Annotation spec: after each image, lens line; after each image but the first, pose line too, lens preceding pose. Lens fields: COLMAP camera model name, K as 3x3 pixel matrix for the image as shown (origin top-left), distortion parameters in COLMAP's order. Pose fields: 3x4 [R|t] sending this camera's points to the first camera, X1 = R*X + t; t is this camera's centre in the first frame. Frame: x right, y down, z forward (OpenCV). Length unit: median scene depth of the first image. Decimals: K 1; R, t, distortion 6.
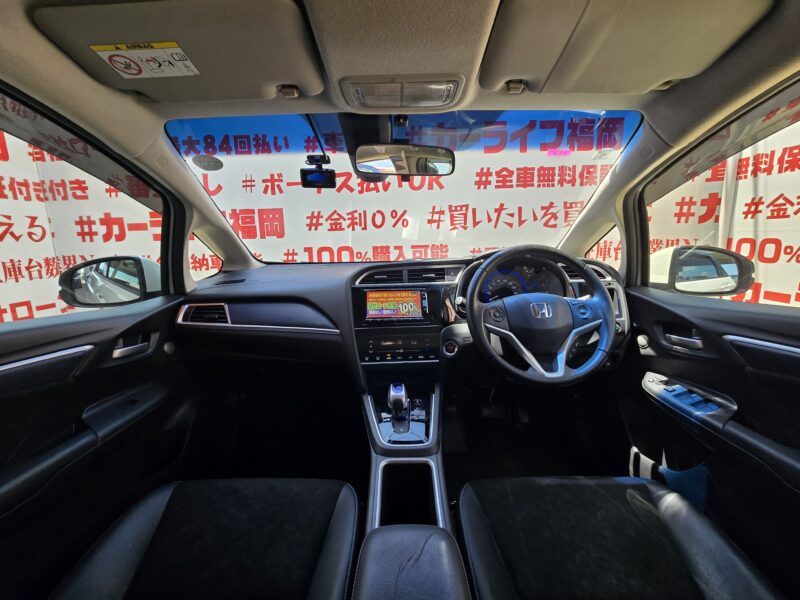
lens RADIAL K [[332.5, 0, 397.3], [0, 332.5, 298.1], [0, 0, 1]] dist [0.002974, 0.000691]
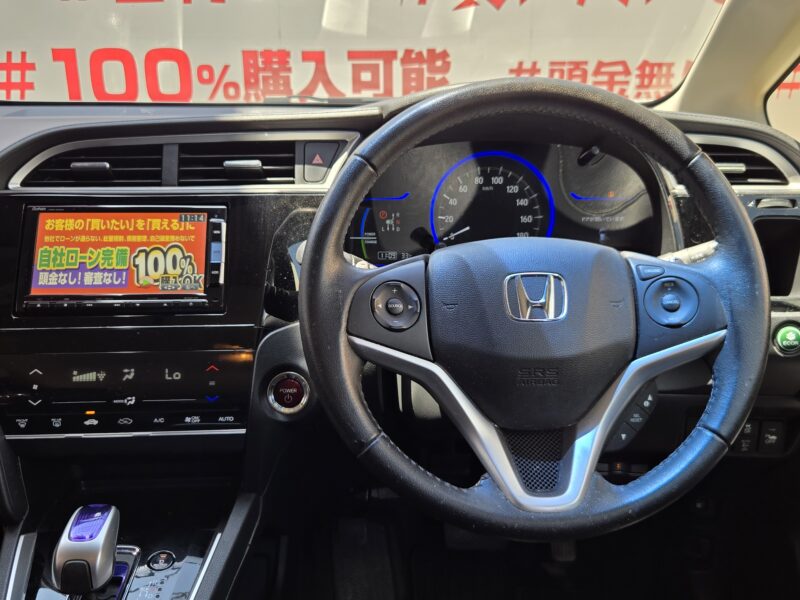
lens RADIAL K [[818.0, 0, 394.4], [0, 818.0, 304.1], [0, 0, 1]] dist [0.030788, 0.000000]
pose [[0.999727, 0.020752, 0.010721, 0.258187], [-0.022139, 0.988193, 0.151608, -0.063116], [-0.007448, -0.151804, 0.988383, 0.209223]]
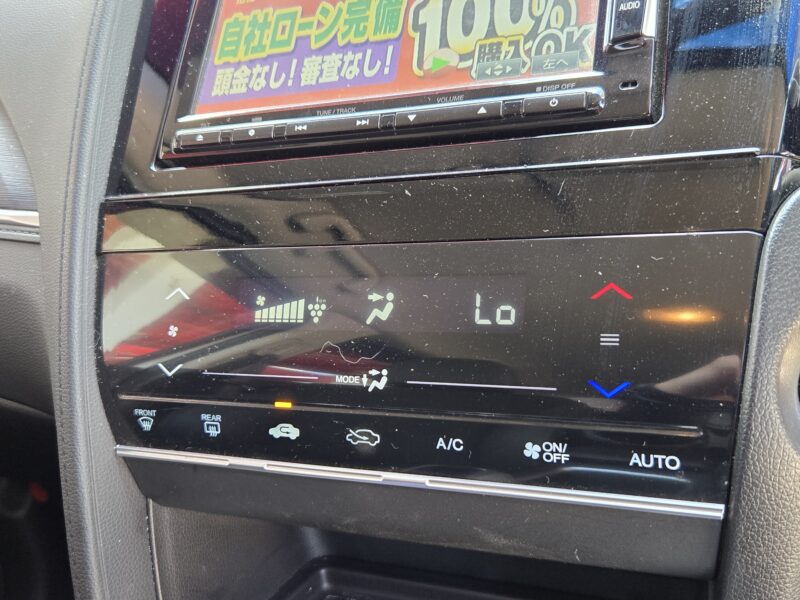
lens RADIAL K [[849.7, 0, 403.0], [0, 849.7, 292.6], [0, 0, 1]] dist [0.021389, 0.000000]
pose [[0.886423, 0.031076, -0.461831, 0.152916], [0.014478, 0.995394, 0.094767, 0.099469], [0.462649, -0.090690, 0.881891, 0.736857]]
